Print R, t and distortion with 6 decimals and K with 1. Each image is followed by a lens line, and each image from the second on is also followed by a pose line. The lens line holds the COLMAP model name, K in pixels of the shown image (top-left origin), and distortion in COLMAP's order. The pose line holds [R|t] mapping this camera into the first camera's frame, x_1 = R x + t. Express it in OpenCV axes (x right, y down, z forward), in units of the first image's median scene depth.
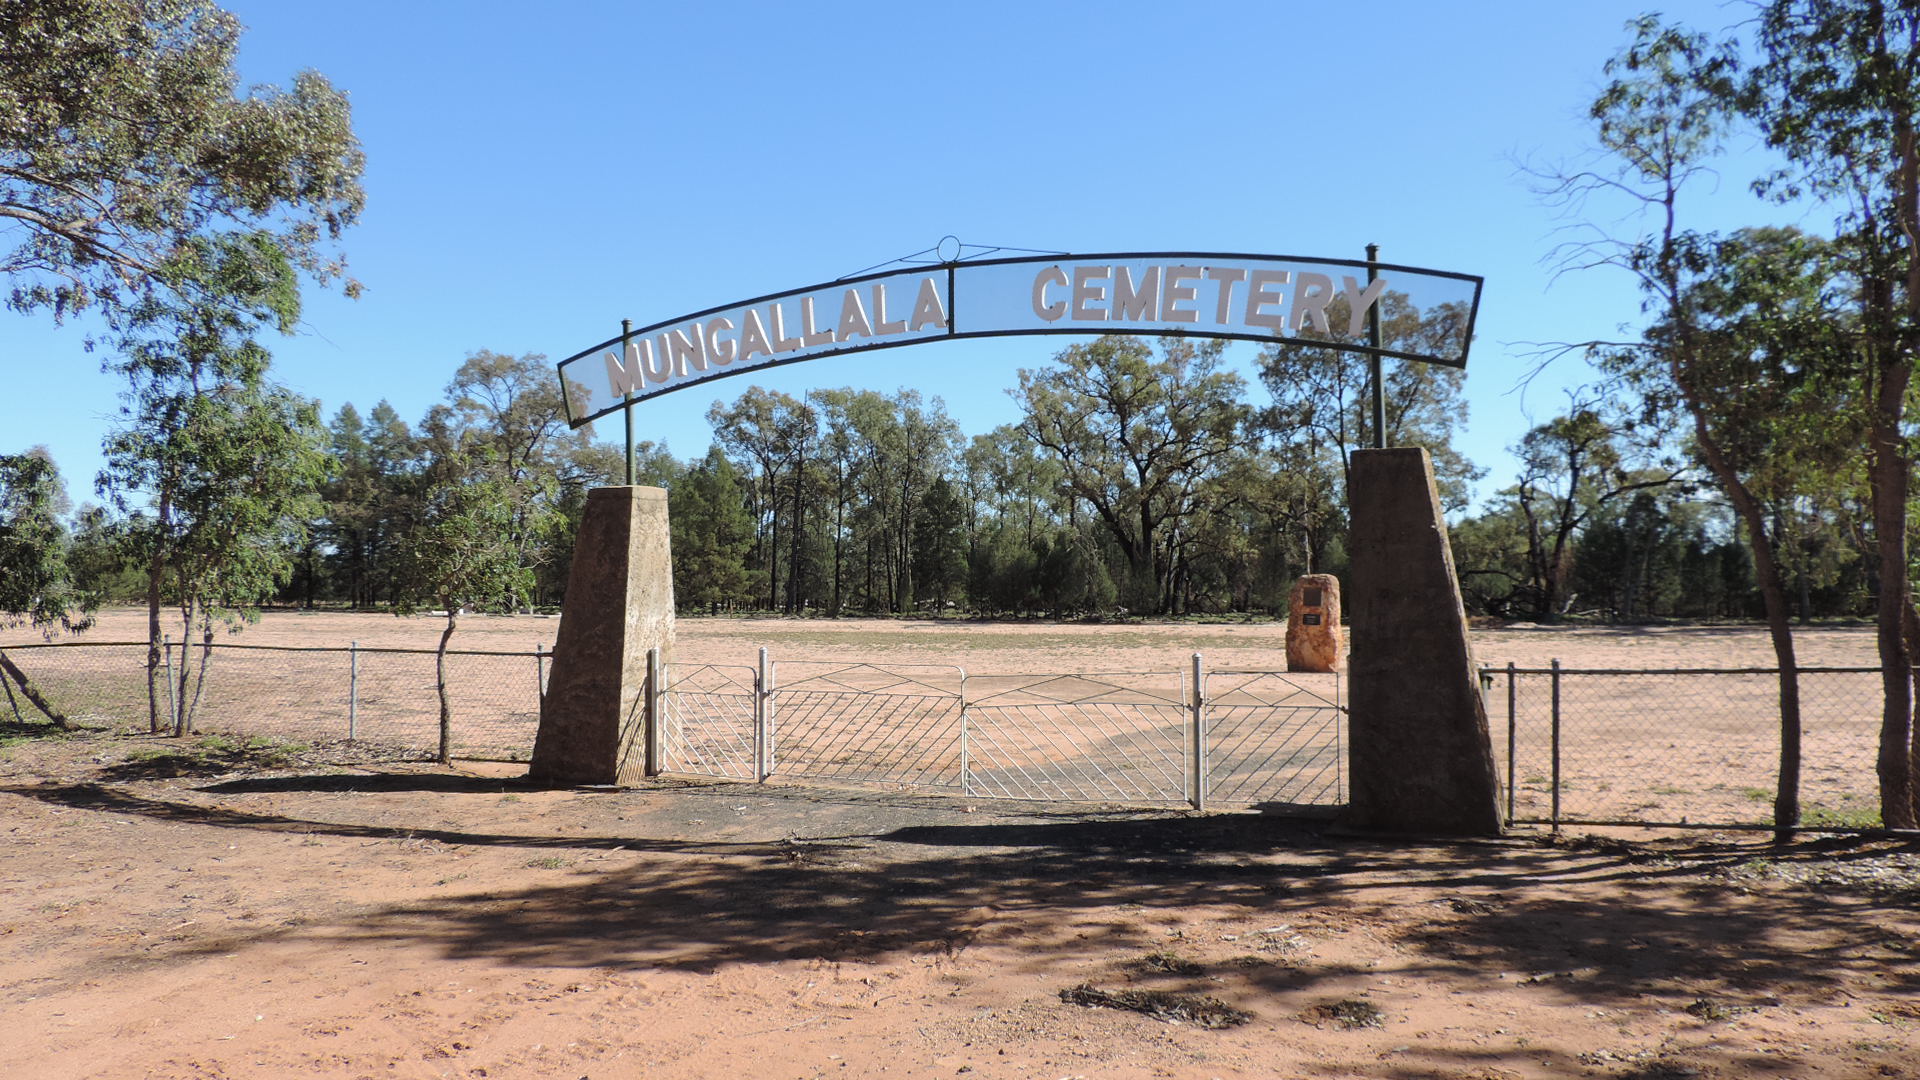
lens RADIAL K [[1358.4, 0, 932.0], [0, 1358.4, 589.9], [0, 0, 1]] dist [-0.015141, -0.002035]
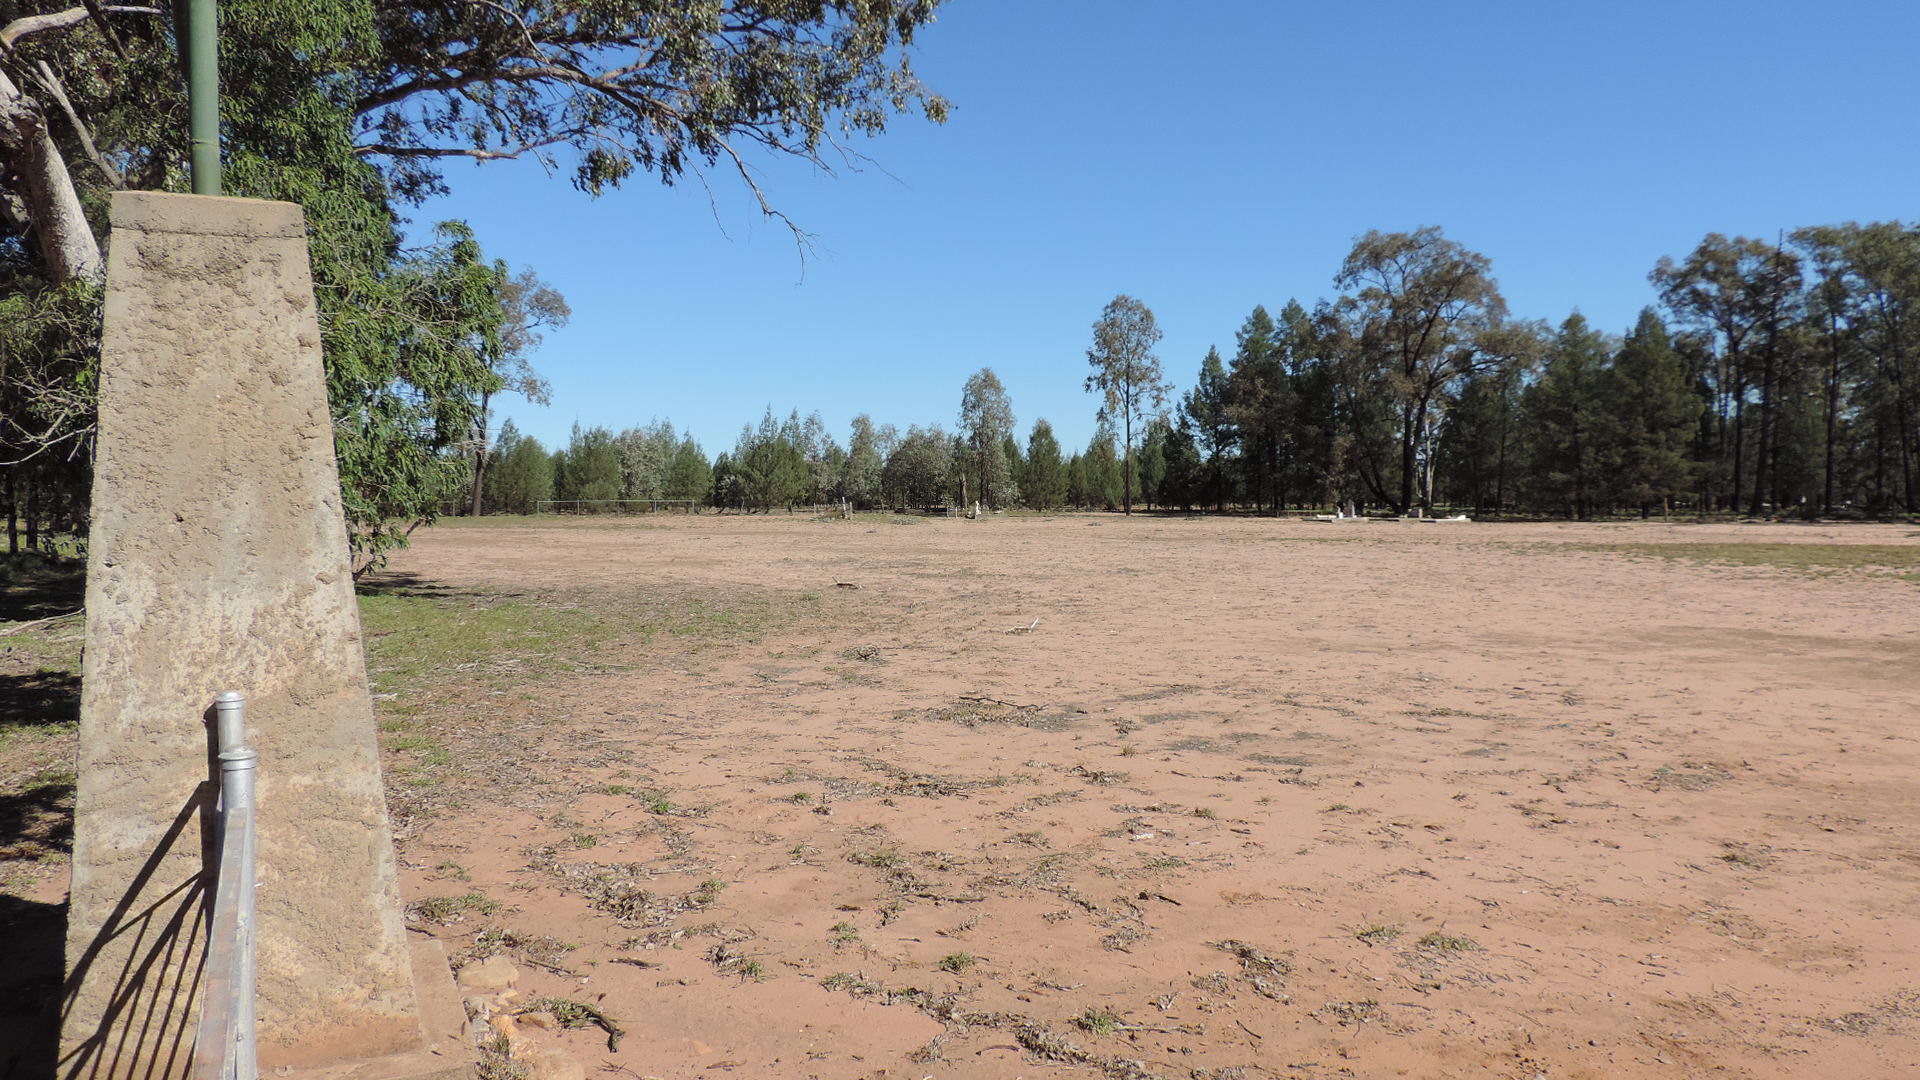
lens RADIAL K [[1358.4, 0, 969.0], [0, 1358.4, 545.6], [0, 0, 1]] dist [-0.015141, -0.002035]
pose [[0.791474, 0.007909, -0.611151, 0.016572], [0.016973, 0.999246, 0.034911, -0.000134], [0.610967, -0.038004, 0.790744, 0.107350]]
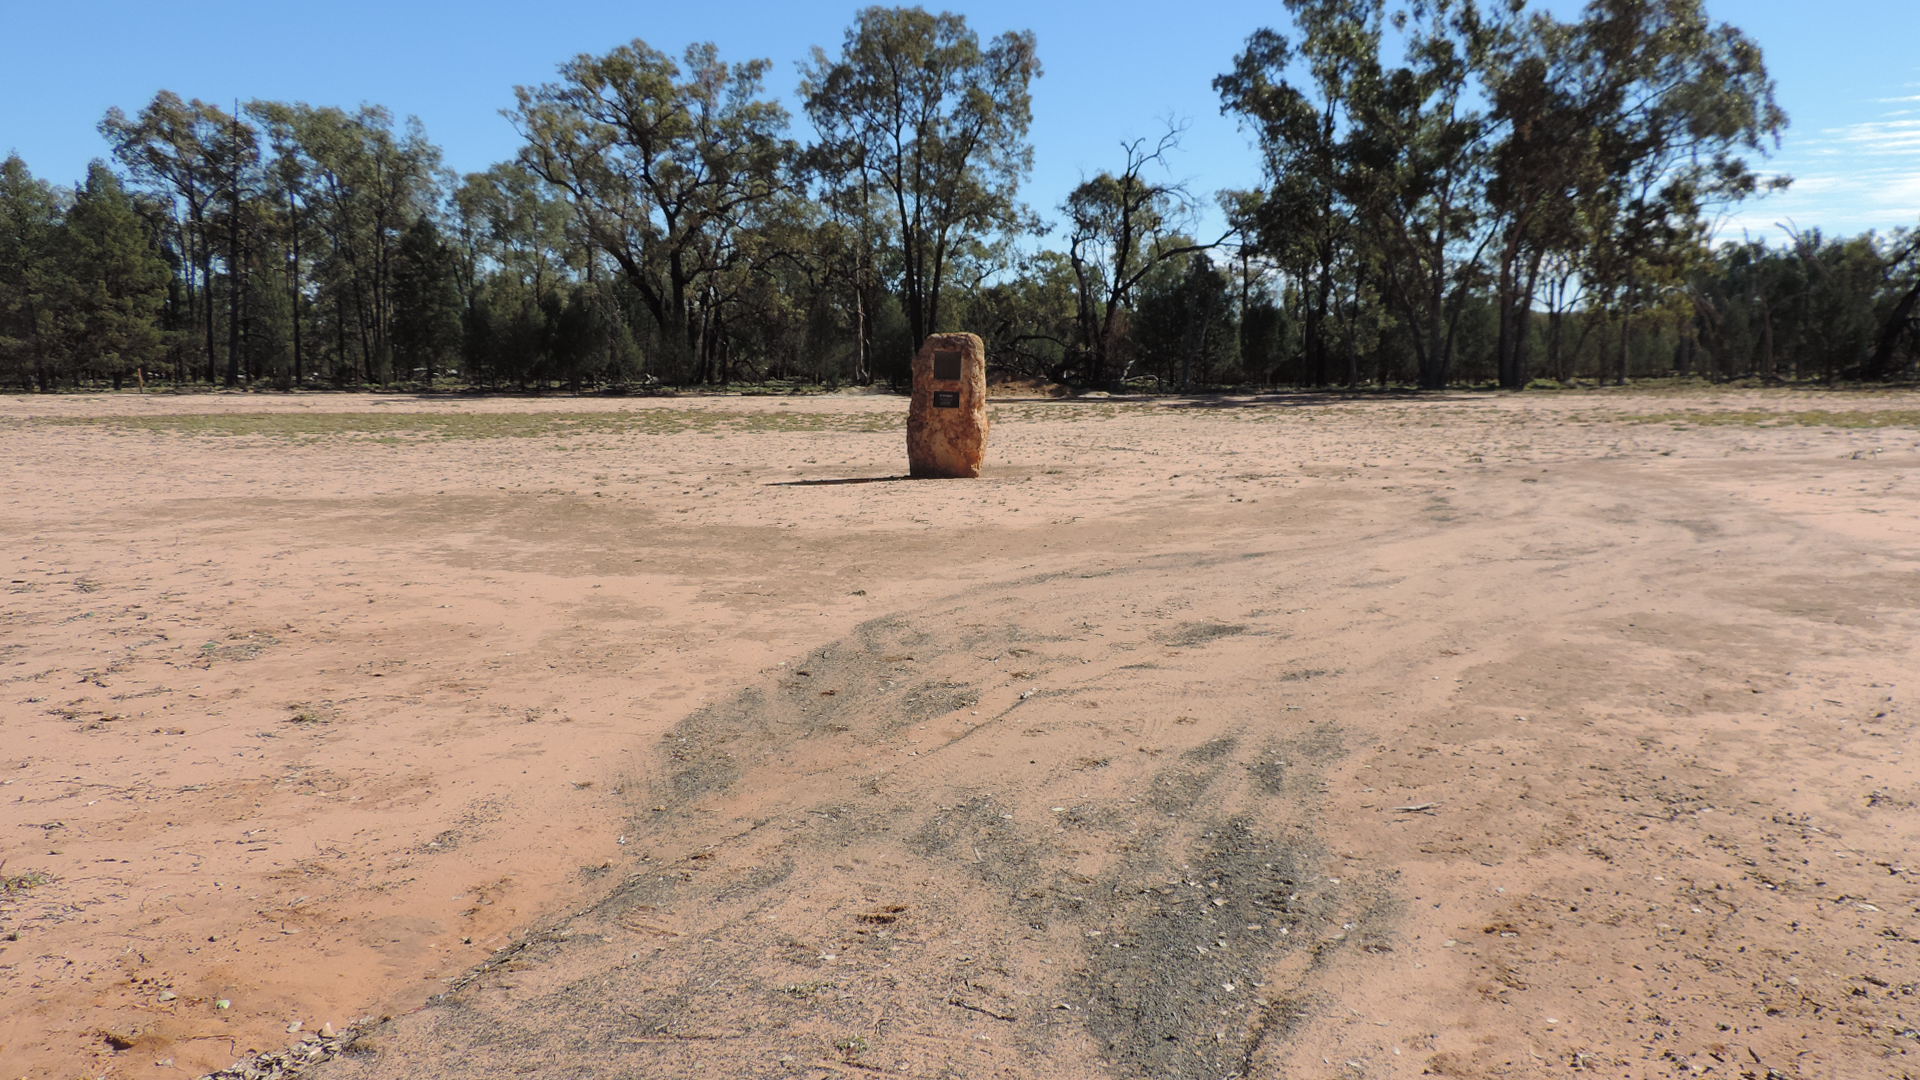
lens RADIAL K [[1358.4, 0, 965.0], [0, 1358.4, 556.8], [0, 0, 1]] dist [-0.015141, -0.002035]
pose [[0.933745, -0.050473, 0.354362, 0.013435], [-0.001842, 0.989317, 0.145768, 0.000268], [-0.357934, -0.136763, 0.923677, 0.109025]]
